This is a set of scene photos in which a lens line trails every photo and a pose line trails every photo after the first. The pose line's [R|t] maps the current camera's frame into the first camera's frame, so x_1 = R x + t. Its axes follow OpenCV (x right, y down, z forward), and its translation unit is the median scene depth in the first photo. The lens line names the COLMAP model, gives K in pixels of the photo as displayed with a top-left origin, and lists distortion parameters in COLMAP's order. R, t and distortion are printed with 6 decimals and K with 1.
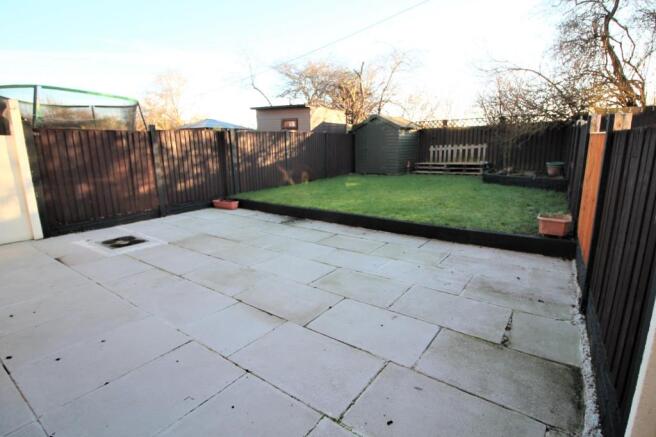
lens RADIAL K [[317.2, 0, 339.2], [0, 317.2, 217.1], [0, 0, 1]] dist [0.000159, 0.000037]
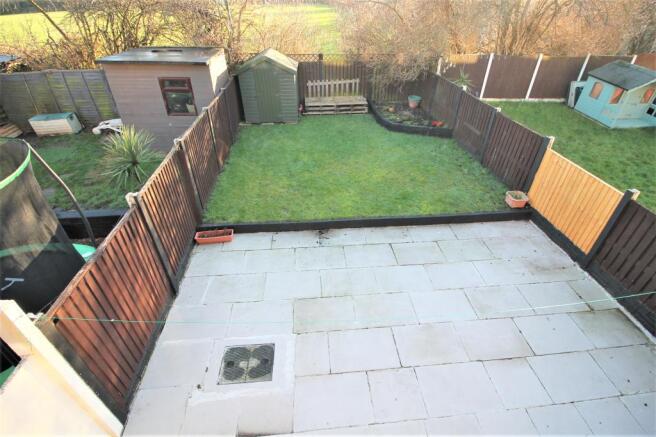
lens RADIAL K [[303.0, 0, 327.0], [0, 303.0, 209.5], [0, 0, 1]] dist [-0.001589, -0.000318]
pose [[0.771030, -0.353372, 0.529755, -0.361039], [0.131238, 0.902223, 0.410817, -0.271832], [-0.623128, -0.247228, 0.742017, 0.161192]]
